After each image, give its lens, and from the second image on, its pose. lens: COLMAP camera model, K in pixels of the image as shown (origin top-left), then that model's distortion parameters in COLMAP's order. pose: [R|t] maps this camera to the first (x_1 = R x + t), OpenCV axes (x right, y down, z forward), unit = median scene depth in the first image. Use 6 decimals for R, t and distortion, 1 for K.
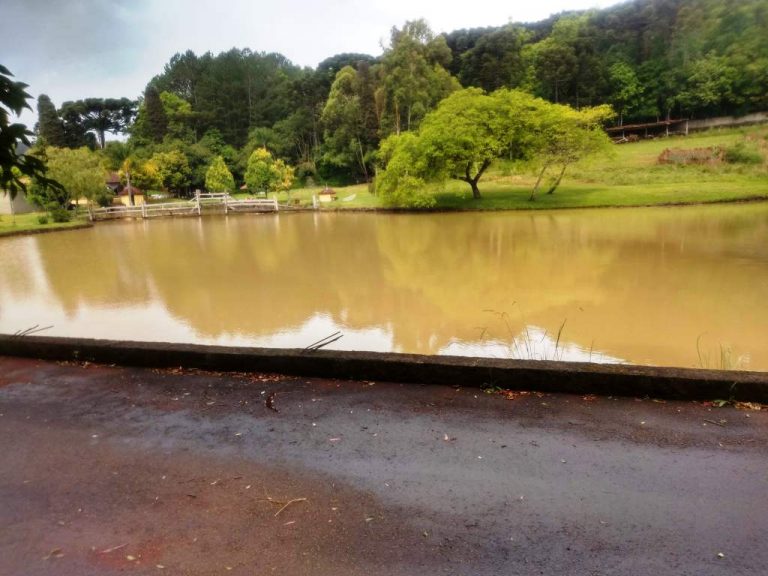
lens RADIAL K [[588.2, 0, 390.2], [0, 588.2, 293.4], [0, 0, 1]] dist [0.035307, -0.063405]
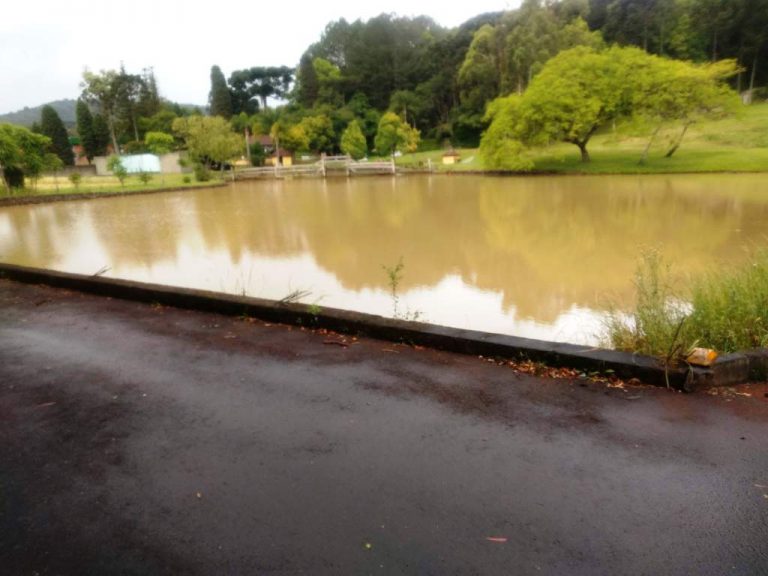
lens RADIAL K [[588.2, 0, 388.9], [0, 588.2, 283.0], [0, 0, 1]] dist [0.035307, -0.063405]
pose [[0.963822, 0.056967, -0.260388, 0.099482], [-0.044278, 0.997540, 0.054345, -0.000520], [0.262843, -0.040849, 0.963973, -0.028976]]
